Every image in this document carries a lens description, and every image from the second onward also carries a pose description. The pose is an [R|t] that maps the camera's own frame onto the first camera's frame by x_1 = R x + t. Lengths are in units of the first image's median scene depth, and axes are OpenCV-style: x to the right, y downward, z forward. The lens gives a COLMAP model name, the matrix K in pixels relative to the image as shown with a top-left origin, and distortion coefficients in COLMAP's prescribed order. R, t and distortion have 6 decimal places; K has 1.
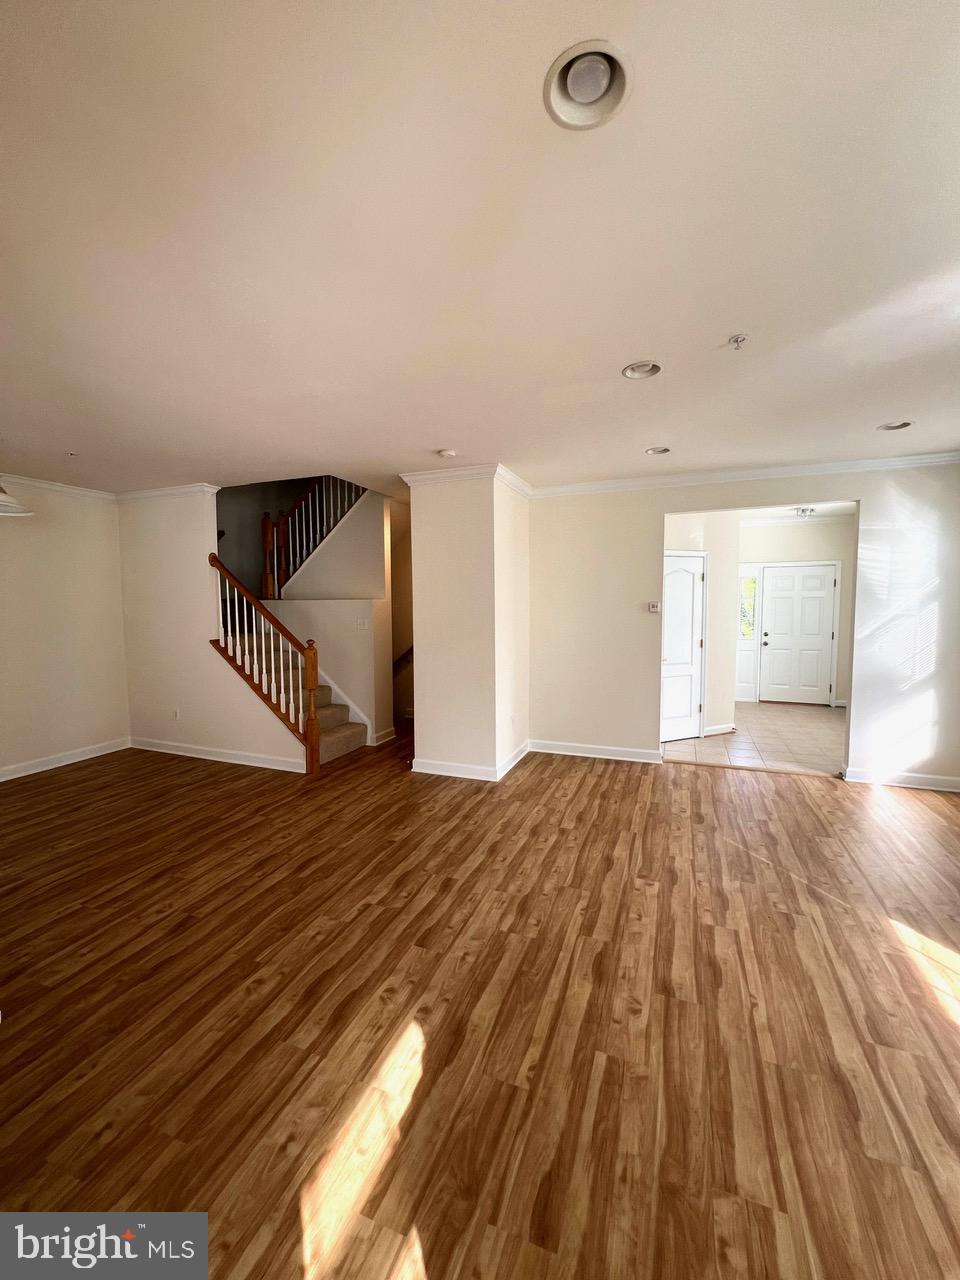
lens RADIAL K [[509.1, 0, 480.0], [0, 509.1, 640.0], [0, 0, 1]] dist [-0.002528, -0.000082]
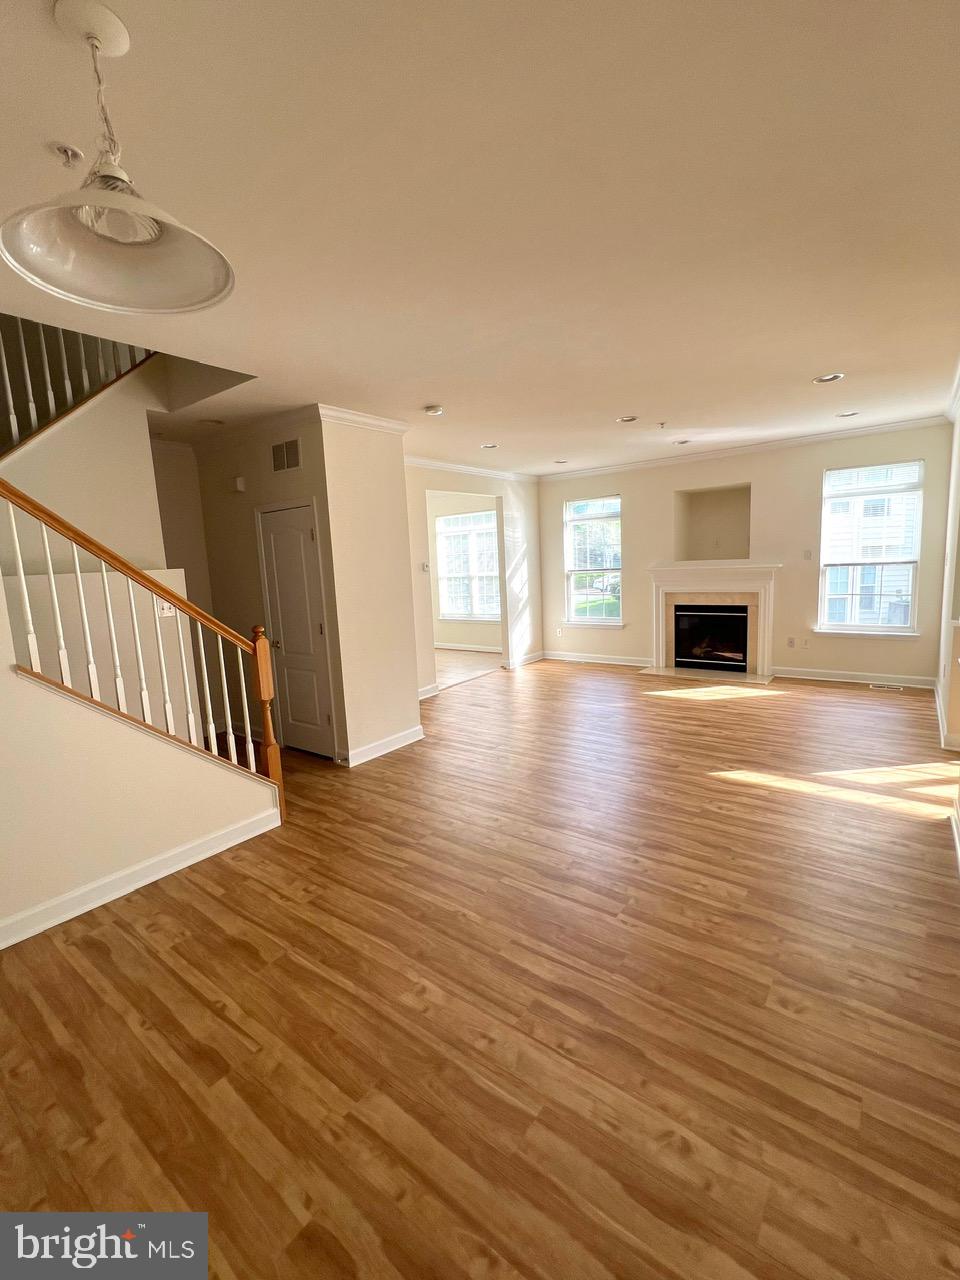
lens RADIAL K [[564.0, 0, 480.0], [0, 564.0, 640.0], [0, 0, 1]] dist [-0.000638, 0.000144]
pose [[0.278921, -0.144048, 0.949449, -1.720775], [0.118466, 0.986295, 0.114836, -0.057667], [-0.952979, 0.080447, 0.292163, 0.942864]]
